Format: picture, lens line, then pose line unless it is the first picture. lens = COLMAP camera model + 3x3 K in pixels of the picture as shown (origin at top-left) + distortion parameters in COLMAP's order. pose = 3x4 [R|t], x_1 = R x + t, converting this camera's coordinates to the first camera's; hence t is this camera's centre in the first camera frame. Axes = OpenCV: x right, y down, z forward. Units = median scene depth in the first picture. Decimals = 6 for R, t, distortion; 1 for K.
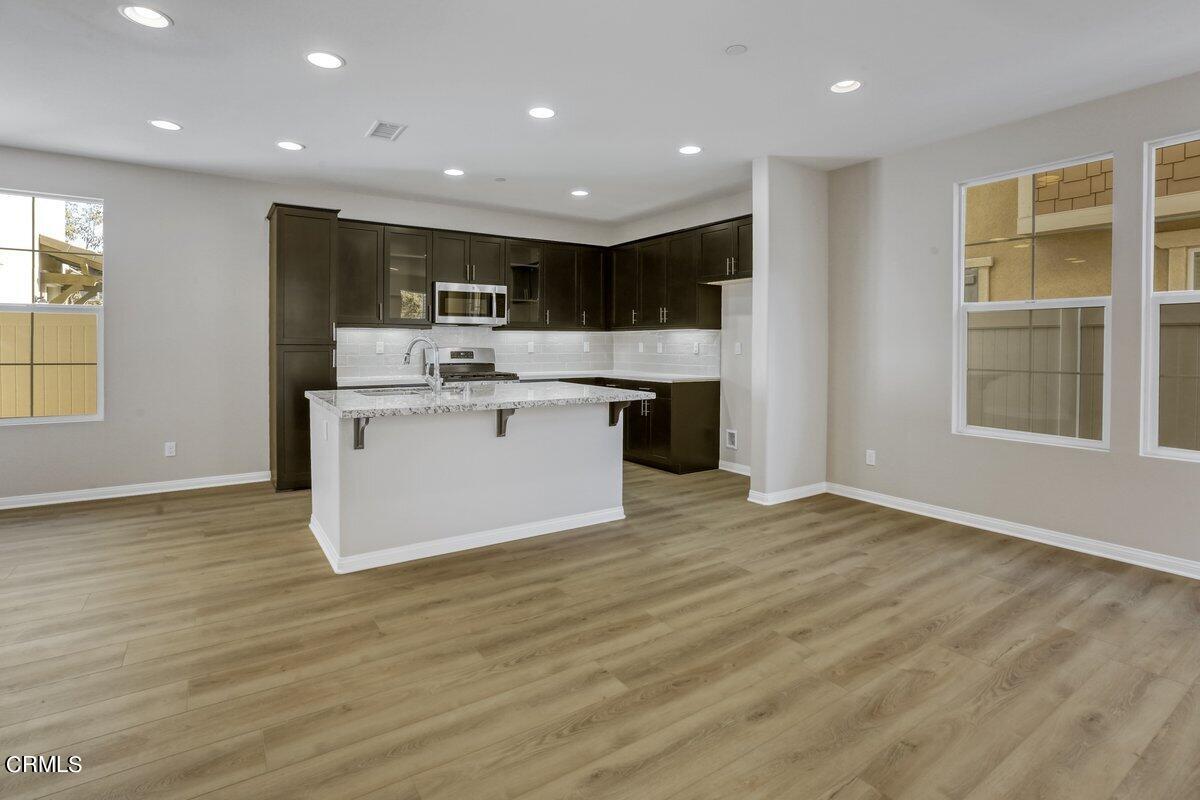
lens RADIAL K [[572.7, 0, 598.6], [0, 572.7, 352.8], [0, 0, 1]] dist [-0.035881, 0.008294]
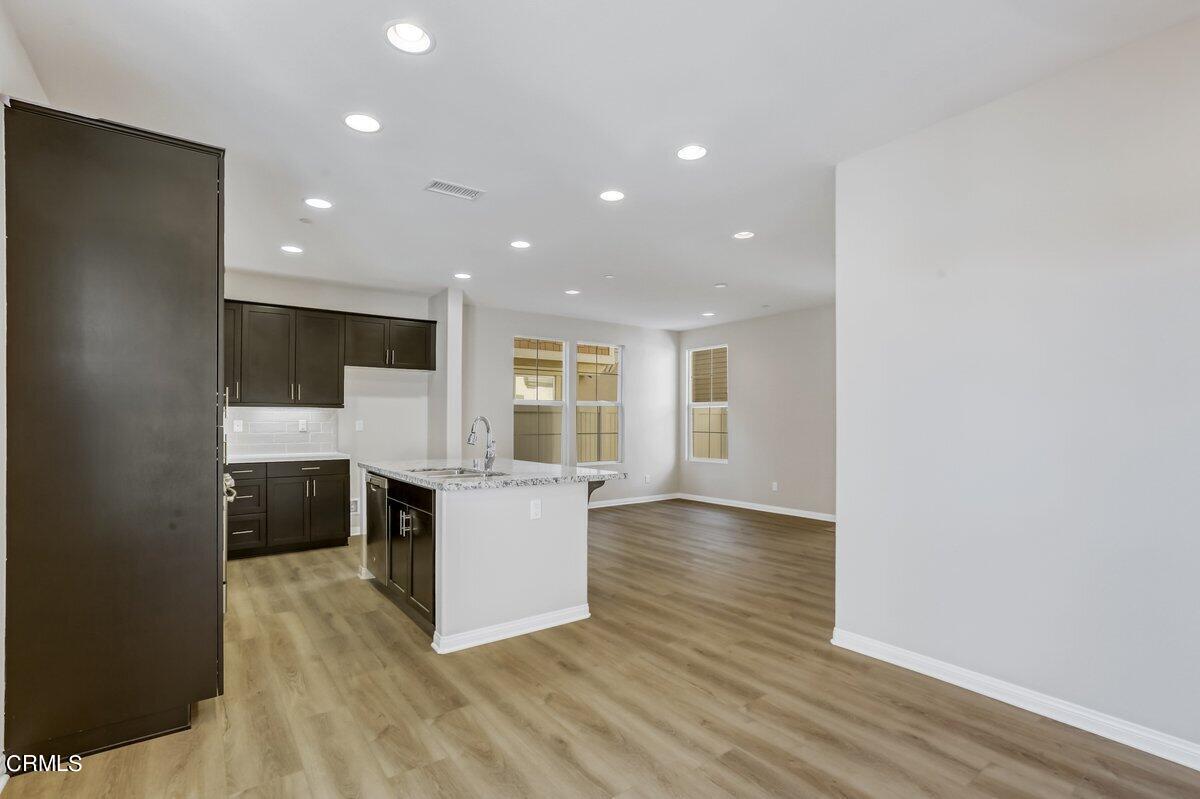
lens RADIAL K [[572.7, 0, 621.0], [0, 572.7, 421.0], [0, 0, 1]] dist [-0.035881, 0.008294]
pose [[-0.073456, -0.004447, 0.997289, -1.655557], [0.009258, 0.999944, 0.005141, -0.031343], [-0.997255, 0.009611, -0.073411, 1.011124]]
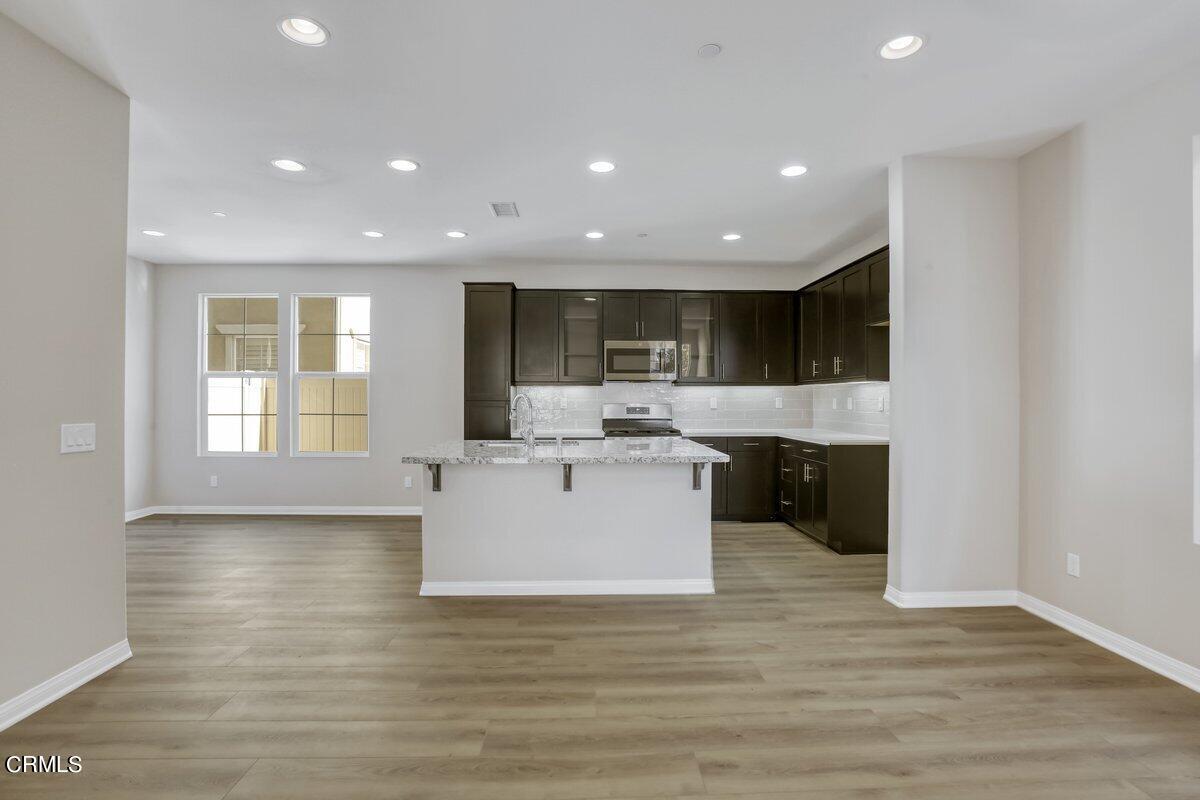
lens RADIAL K [[572.7, 0, 603.6], [0, 572.7, 410.7], [0, 0, 1]] dist [-0.035881, 0.008294]
pose [[0.852927, 0.009060, -0.521951, 0.496694], [-0.003165, 0.999921, 0.012184, -0.014920], [0.522020, -0.008740, 0.852889, 0.182065]]
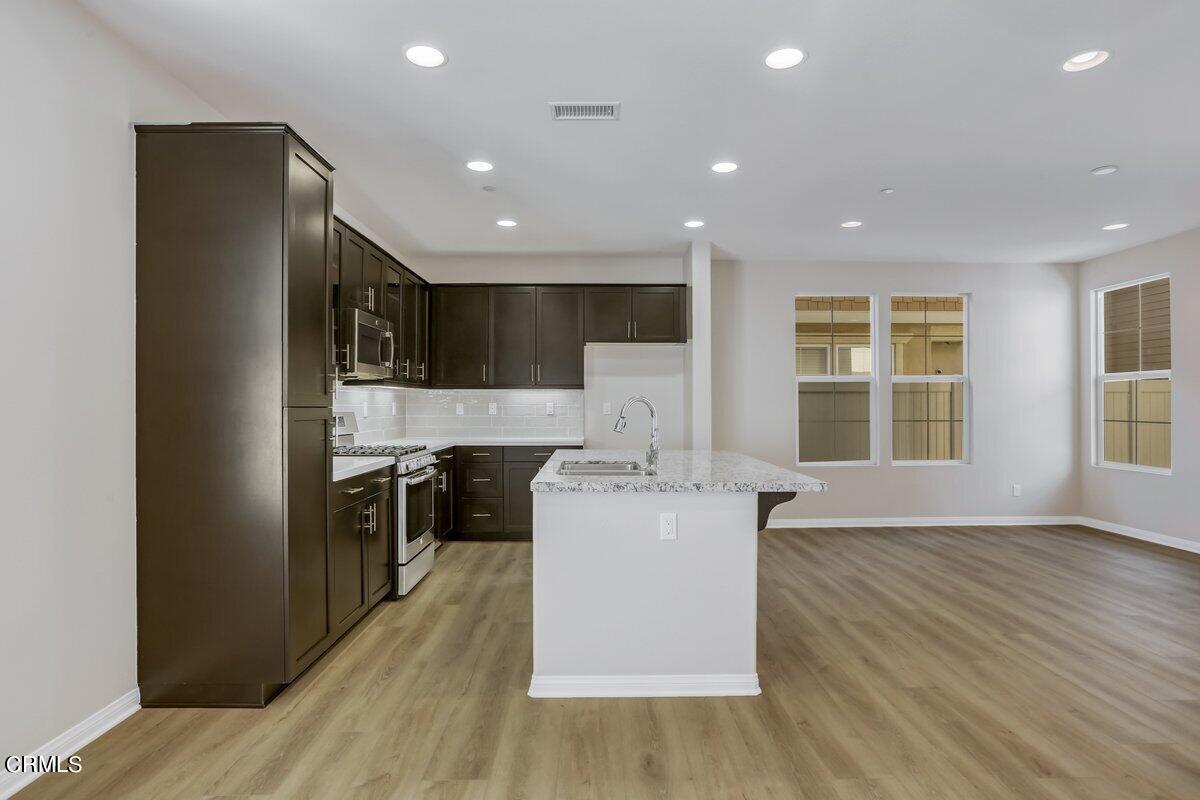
lens RADIAL K [[644.9, 0, 595.0], [0, 644.9, 402.2], [0, 0, 1]] dist [-0.035725, 0.014375]
pose [[0.544563, -0.001511, 0.838718, -1.335240], [0.011580, 0.999917, -0.005718, -0.022898], [-0.838640, 0.012826, 0.544535, 0.687971]]
